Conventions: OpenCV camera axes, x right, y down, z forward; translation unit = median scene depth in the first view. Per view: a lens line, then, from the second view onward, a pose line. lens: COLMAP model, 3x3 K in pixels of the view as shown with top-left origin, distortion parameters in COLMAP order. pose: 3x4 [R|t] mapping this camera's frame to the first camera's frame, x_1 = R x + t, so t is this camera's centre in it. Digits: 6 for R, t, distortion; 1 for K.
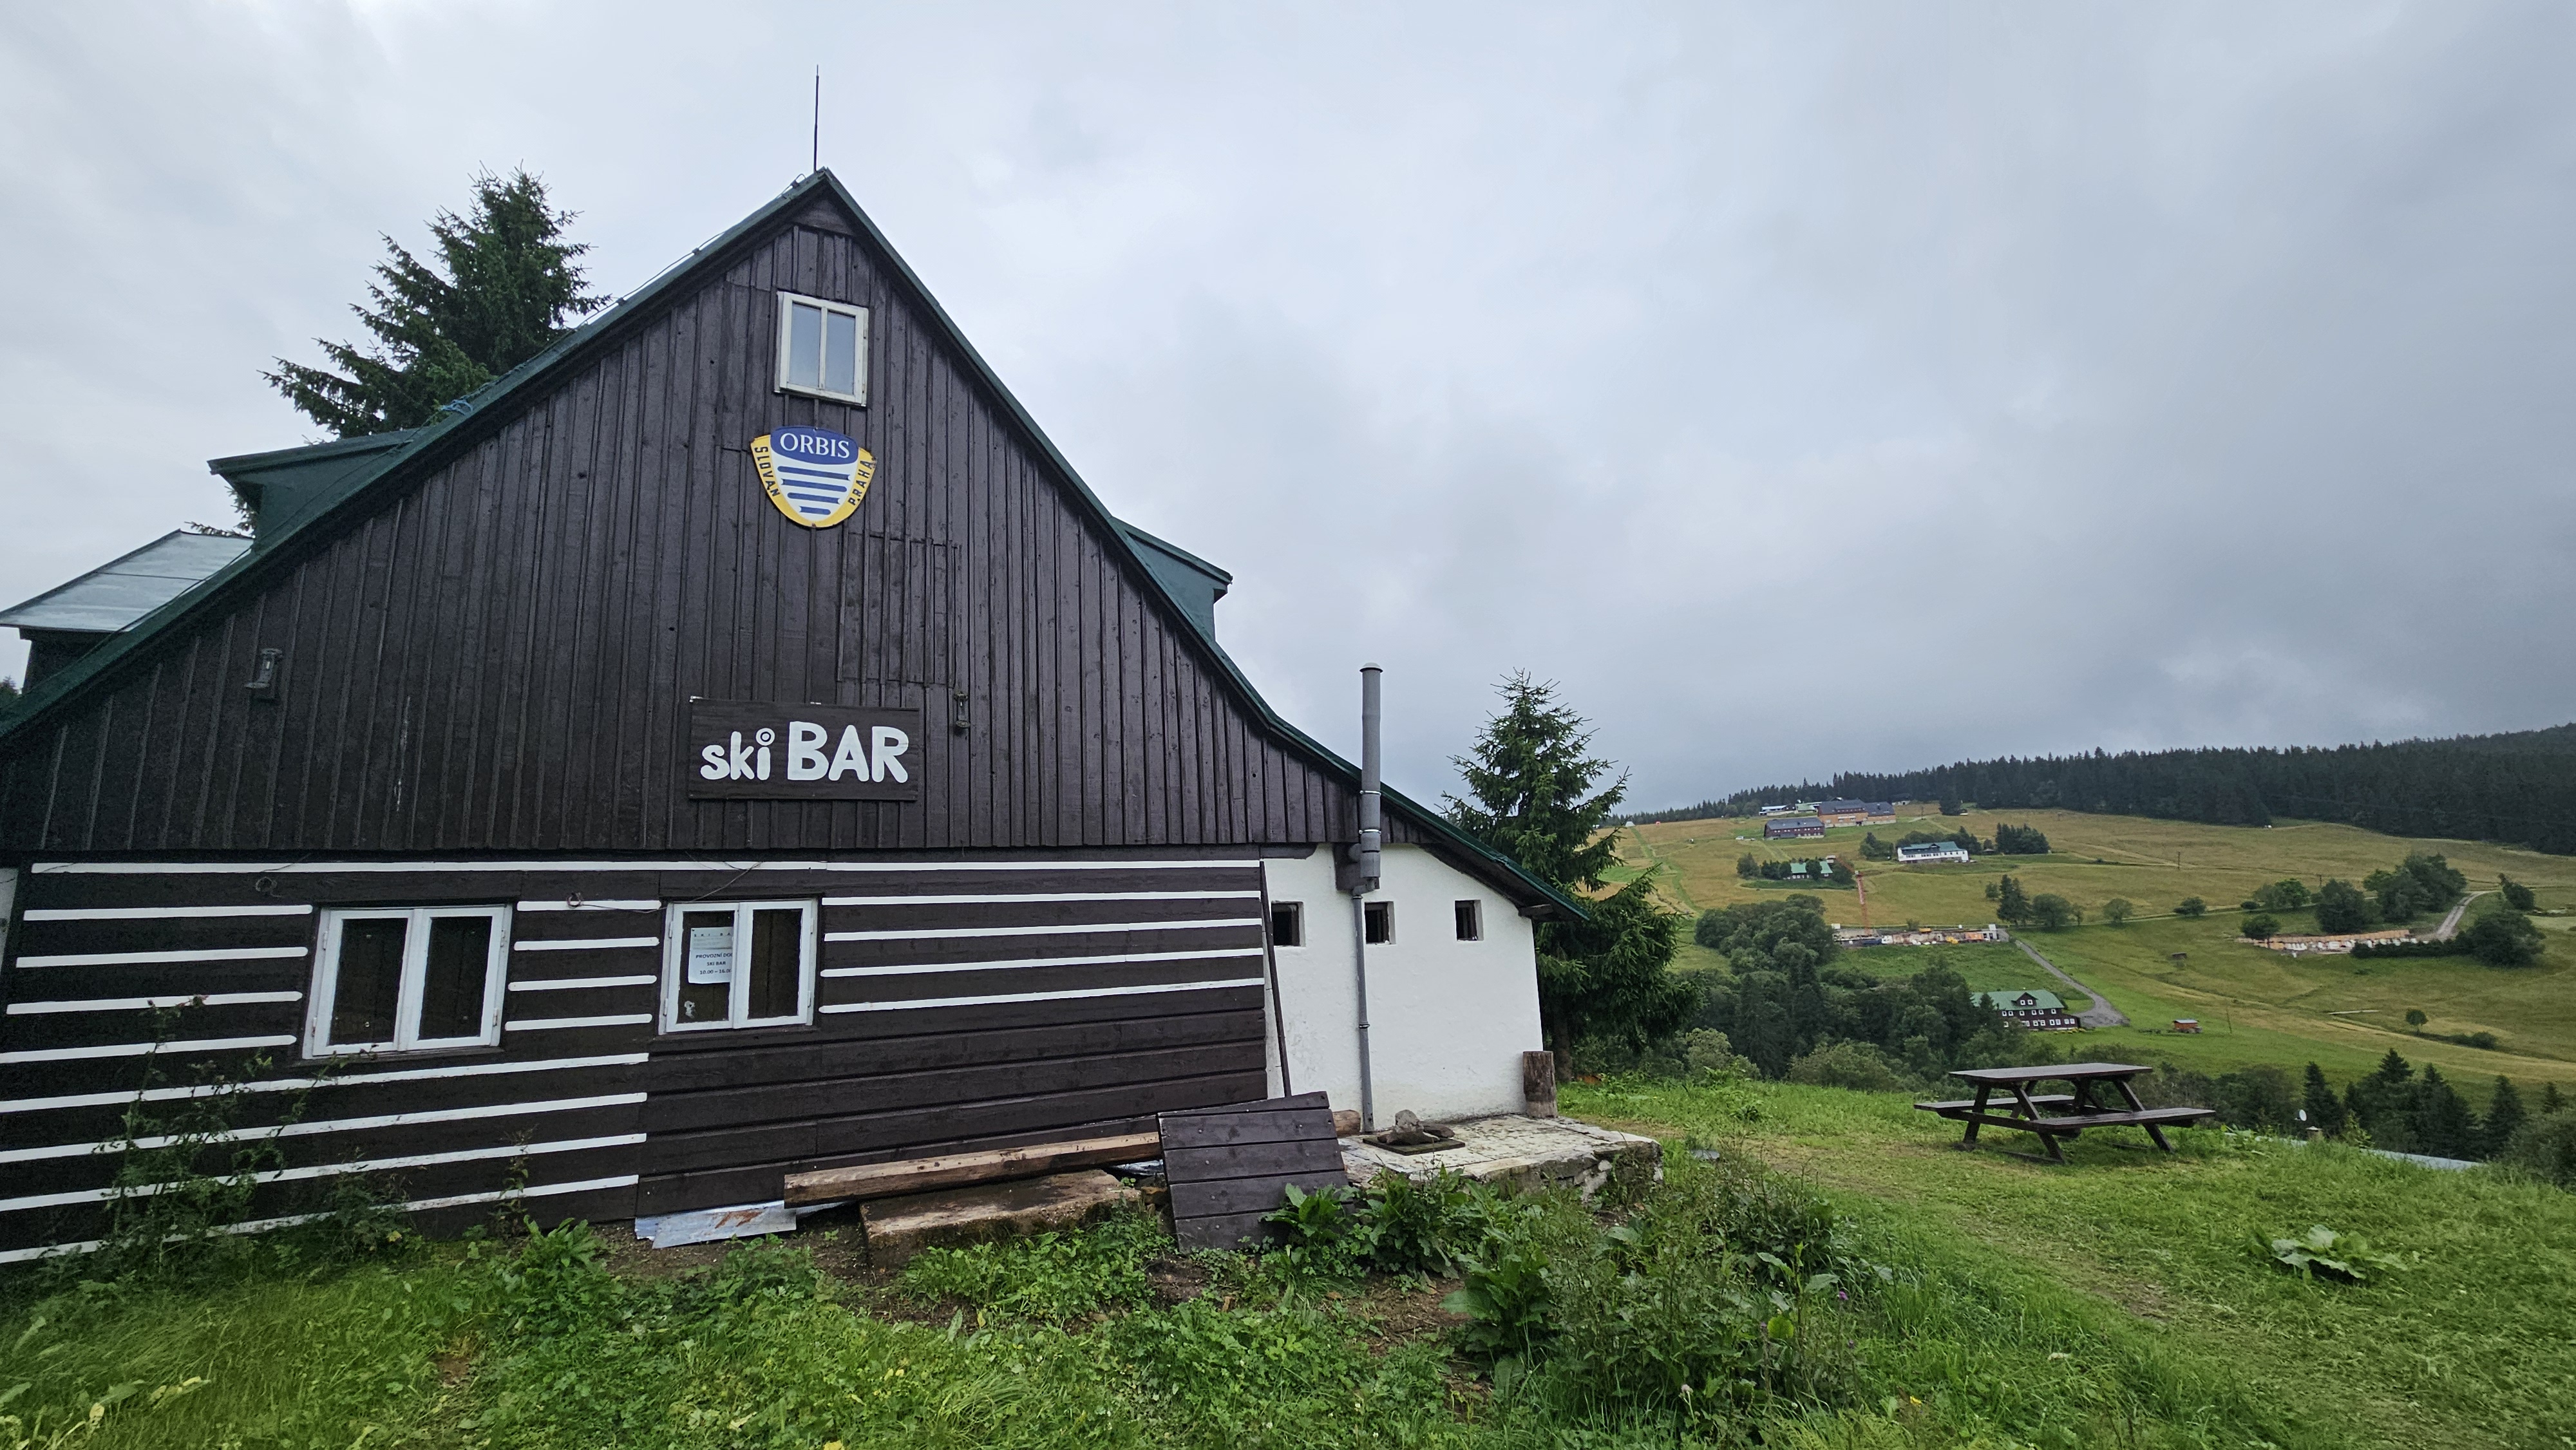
lens RADIAL K [[1070.8, 0, 1288.0], [0, 1070.8, 725.0], [0, 0, 1]] dist [0.004895, 0.001018]
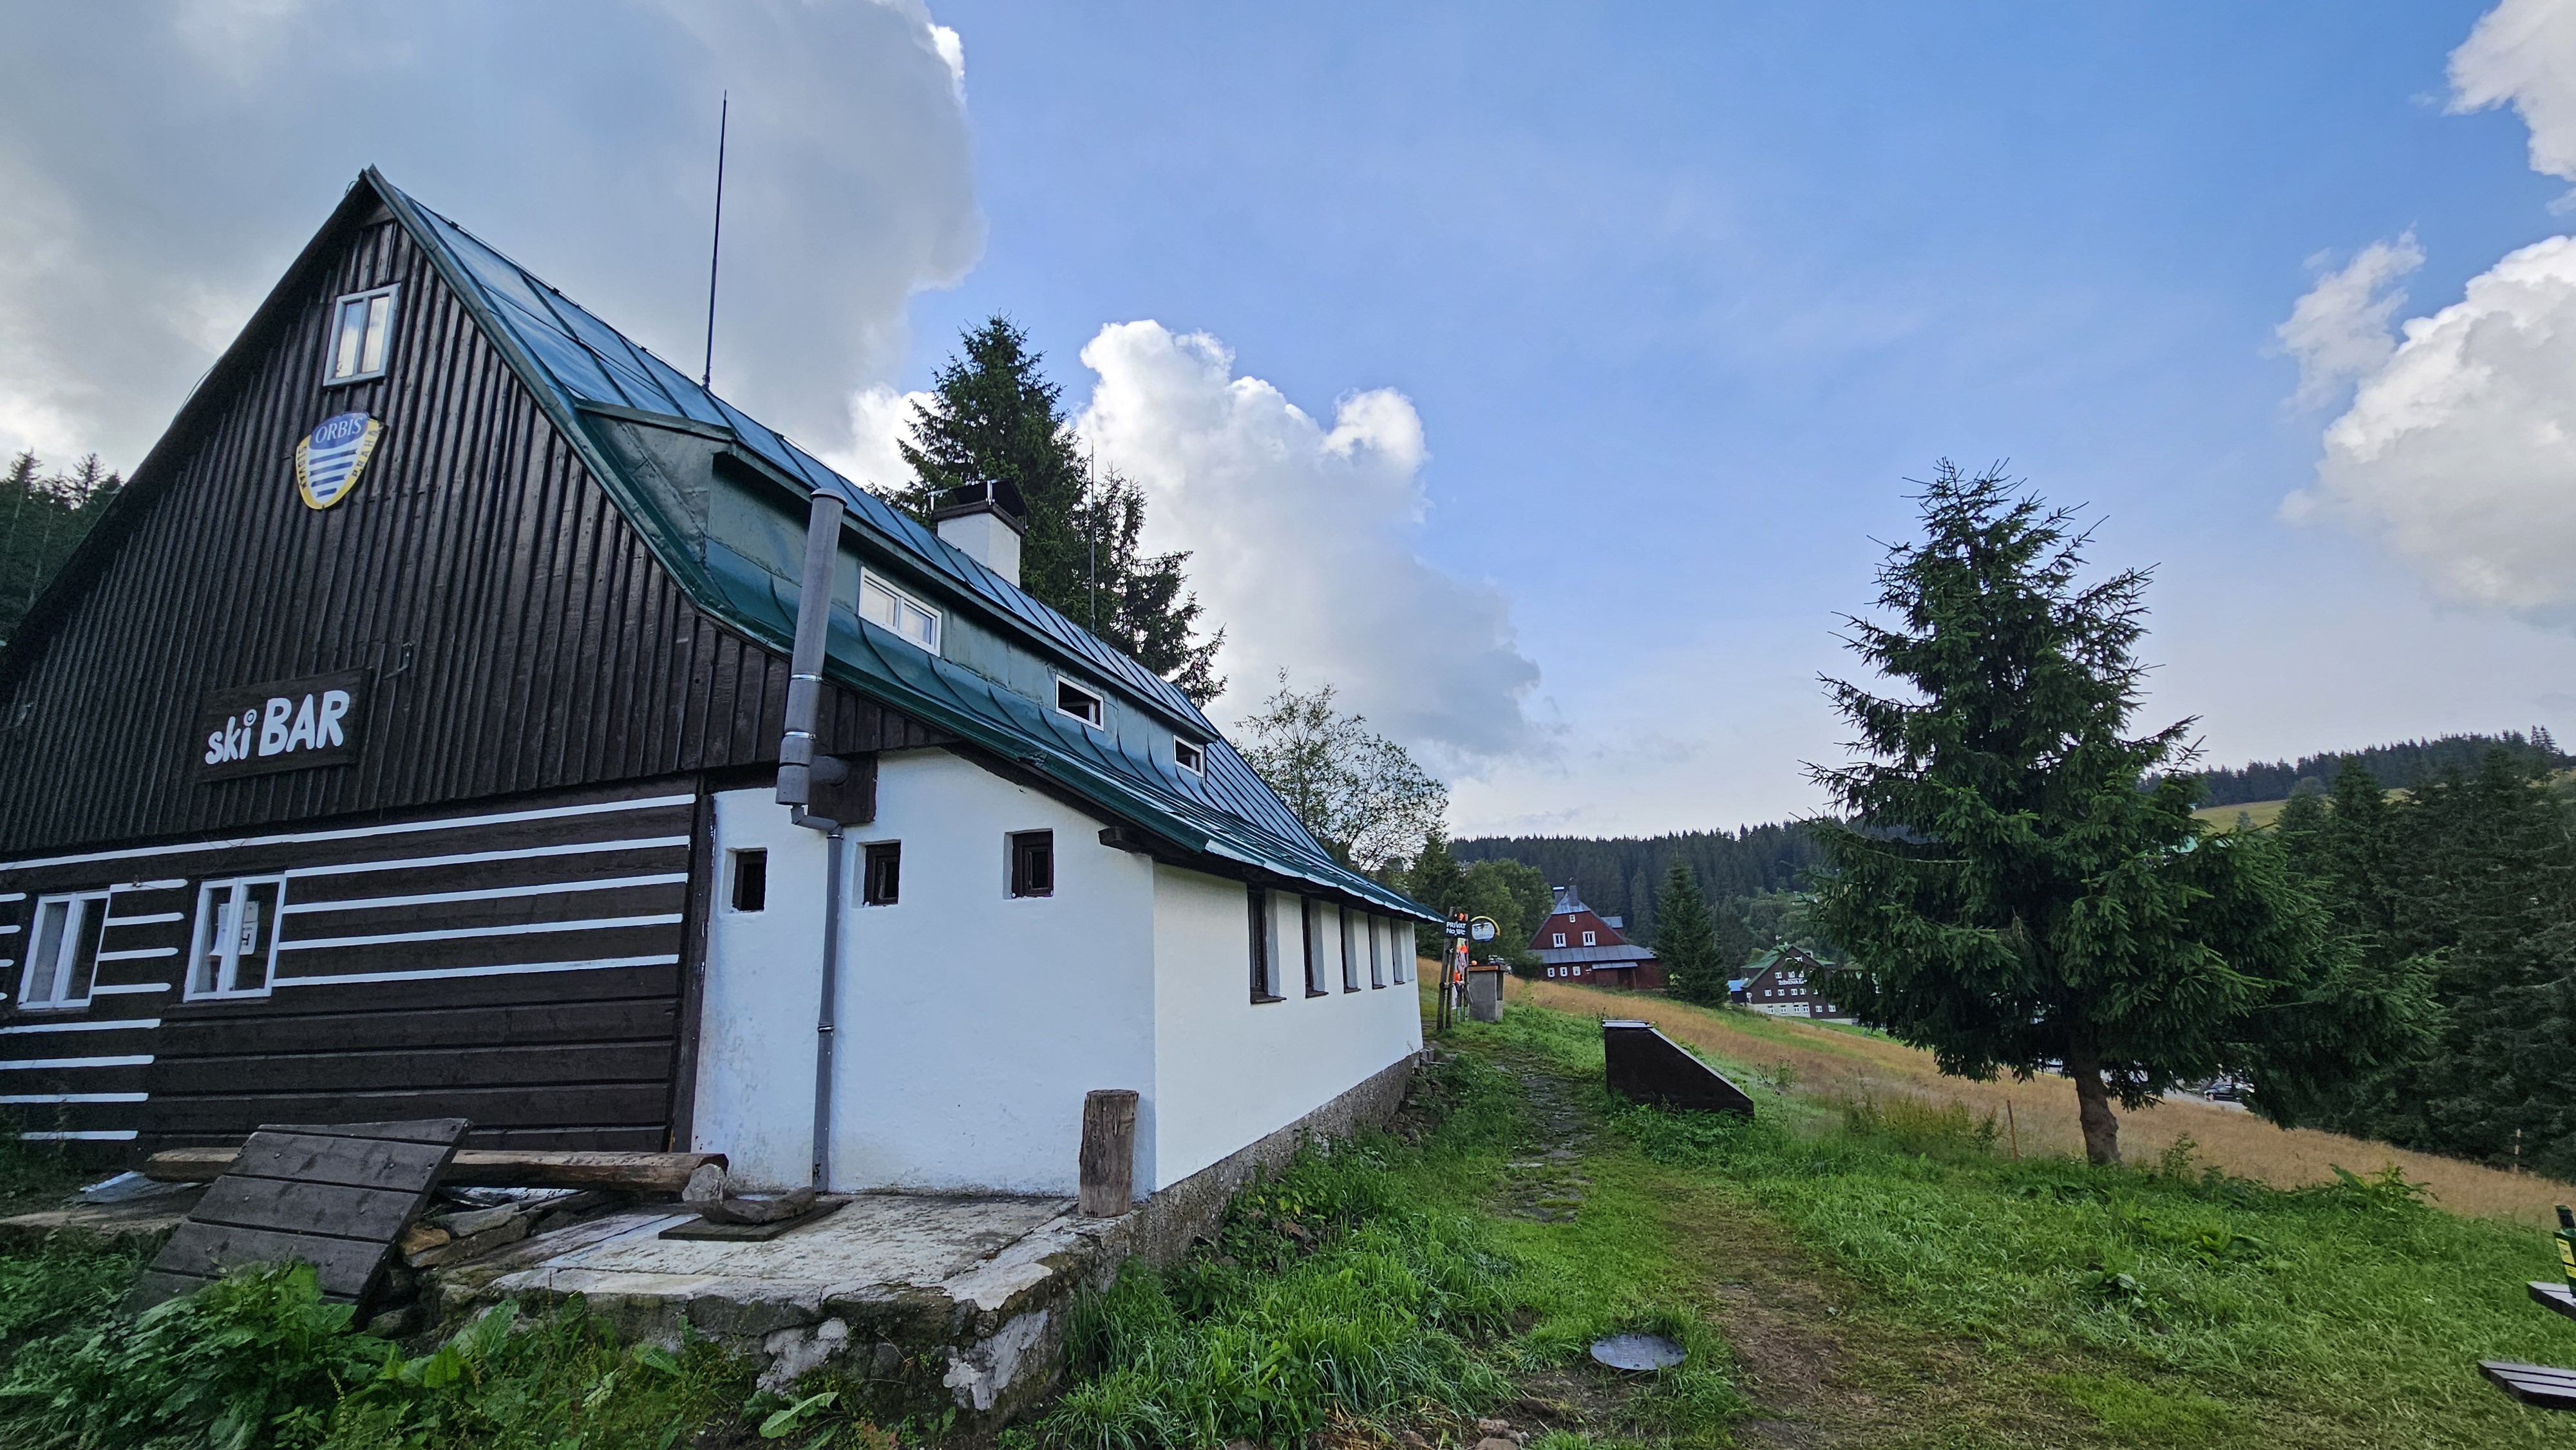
lens RADIAL K [[1070.8, 0, 1288.0], [0, 1070.8, 725.0], [0, 0, 1]] dist [0.004895, 0.001018]
pose [[0.734840, -0.143072, -0.662979, 0.388111], [0.141525, 0.988326, -0.056416, 0.090704], [0.663311, -0.052371, 0.746509, 0.369988]]
